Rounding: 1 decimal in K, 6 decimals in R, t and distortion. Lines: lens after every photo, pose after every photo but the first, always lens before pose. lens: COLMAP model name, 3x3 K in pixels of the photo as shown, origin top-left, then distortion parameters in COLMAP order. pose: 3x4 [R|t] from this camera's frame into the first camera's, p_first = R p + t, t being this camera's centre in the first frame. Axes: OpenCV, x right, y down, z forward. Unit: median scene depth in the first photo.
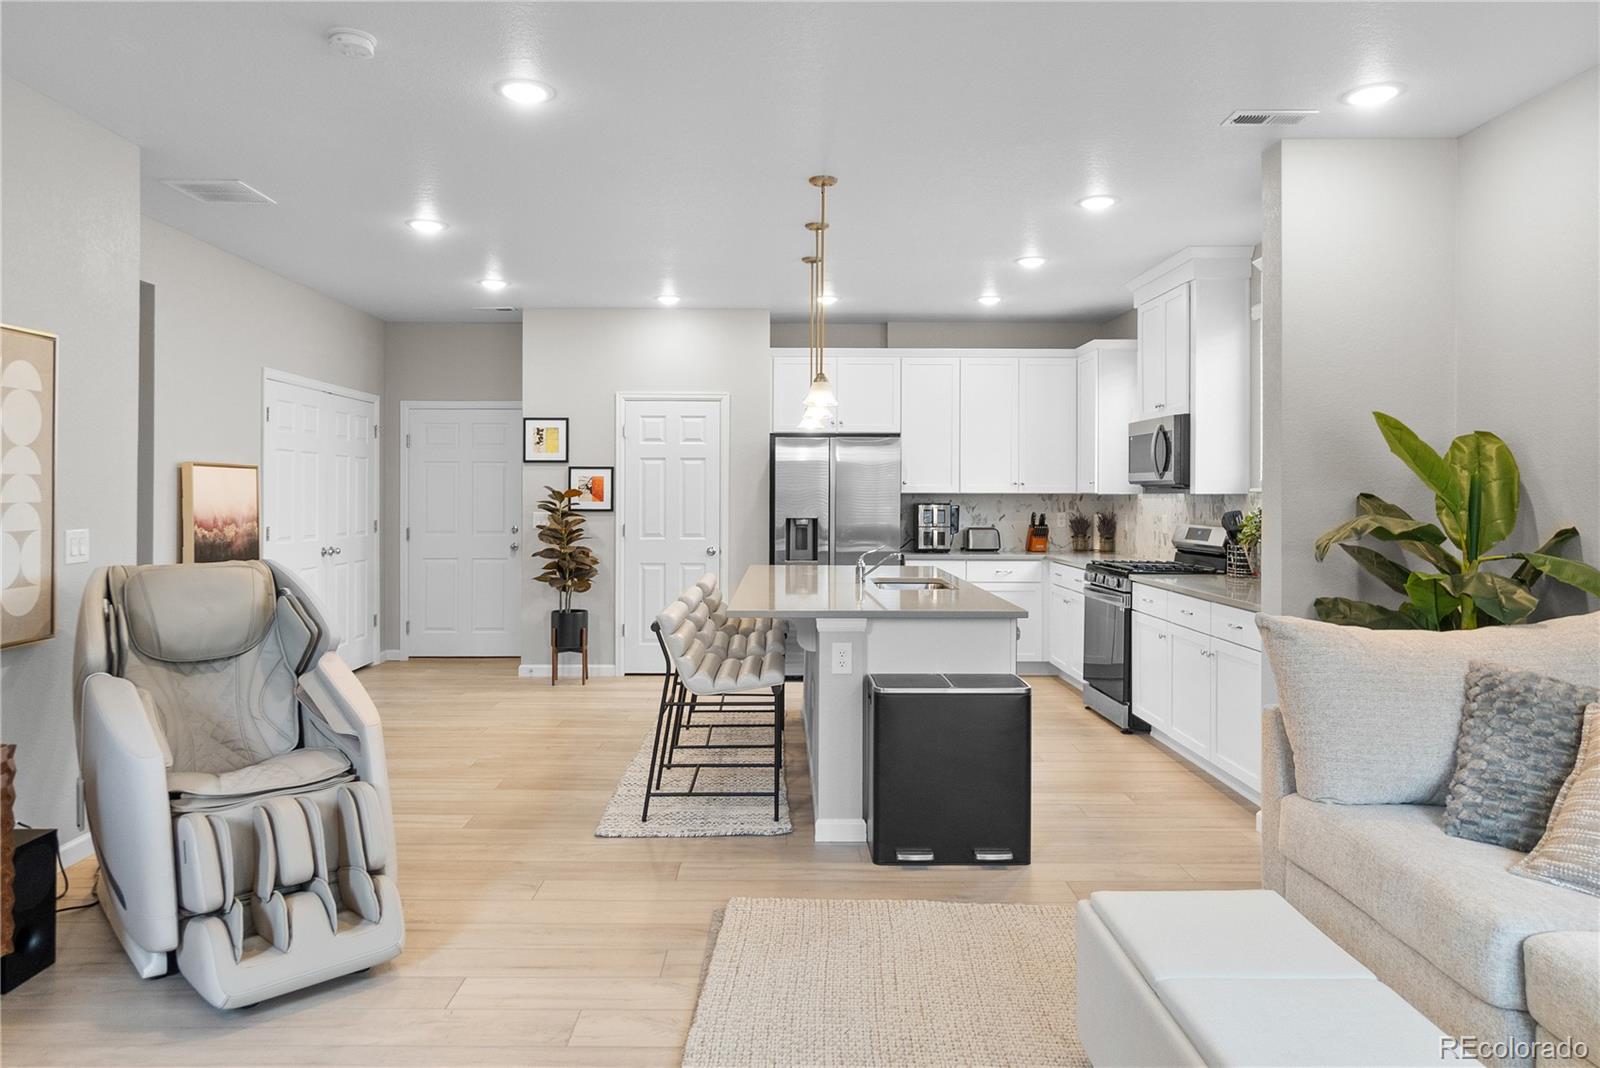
lens RADIAL K [[1032.3, 0, 779.2], [0, 1032.3, 490.1], [0, 0, 1]] dist [-0.005086, 0.001015]
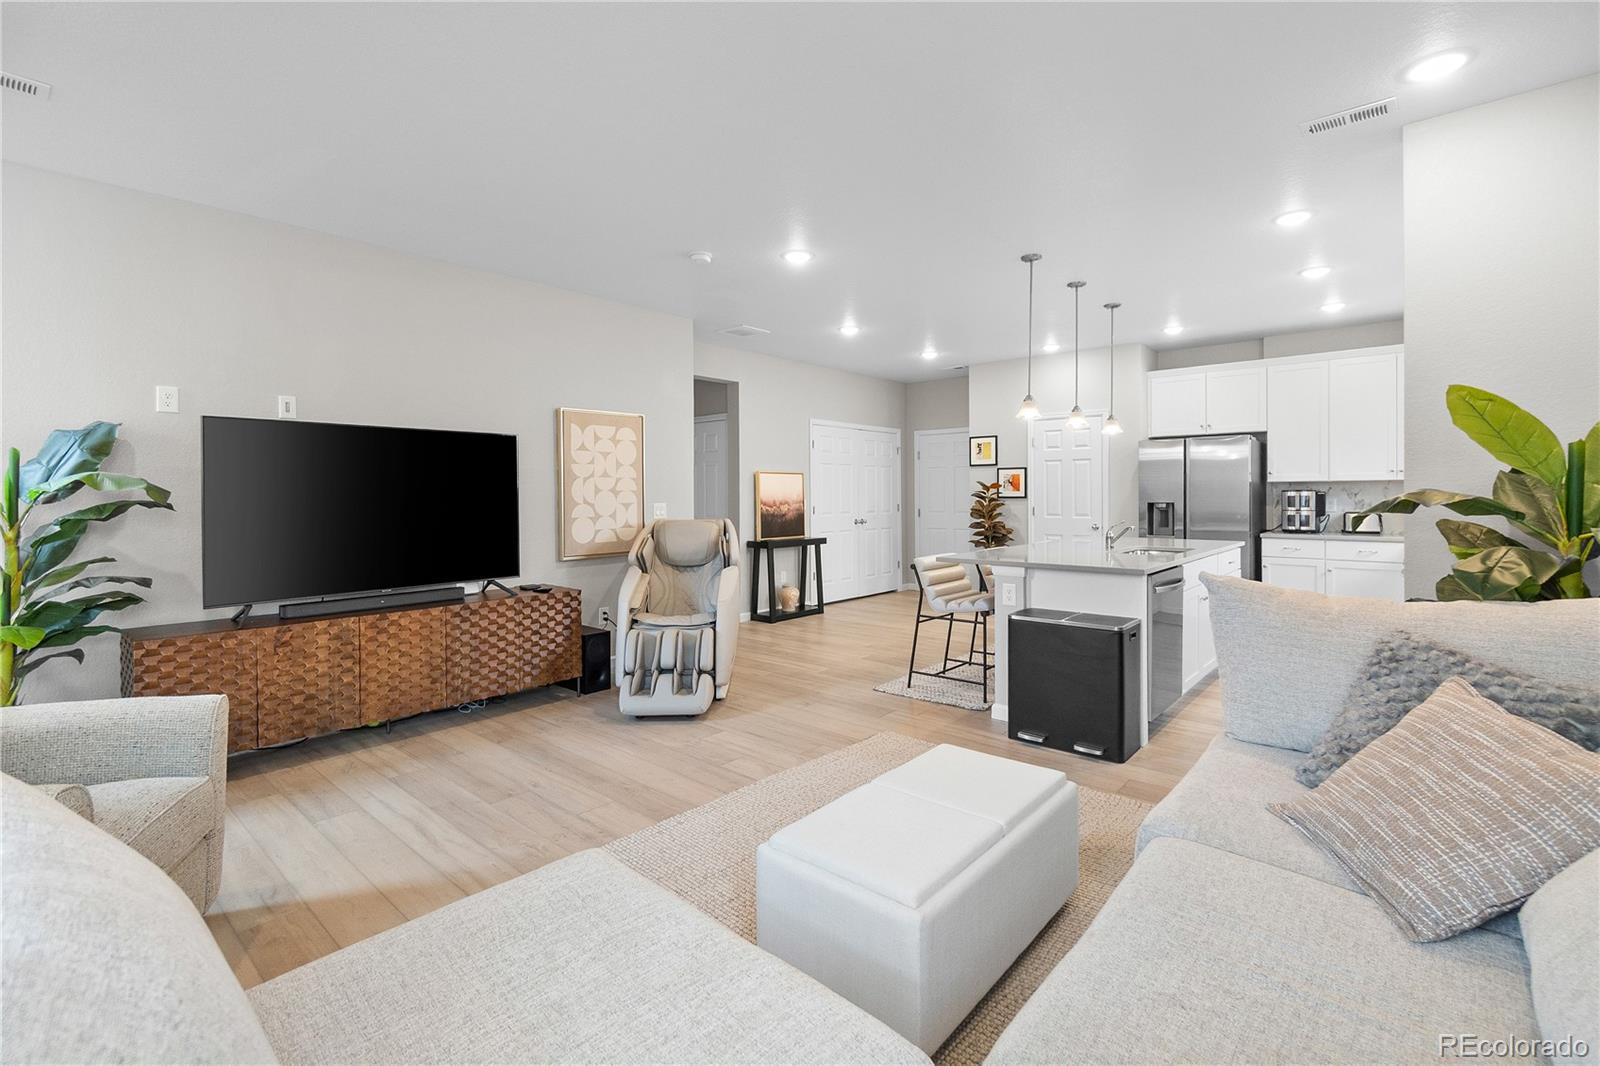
lens RADIAL K [[712.6, 0, 790.6], [0, 712.6, 495.5], [0, 0, 1]] dist [-0.009841, -0.000381]
pose [[0.746975, -0.005746, -0.664827, 0.325098], [0.011434, 0.999926, 0.004204, 0.011689], [0.664754, -0.010741, 0.746985, 0.040041]]
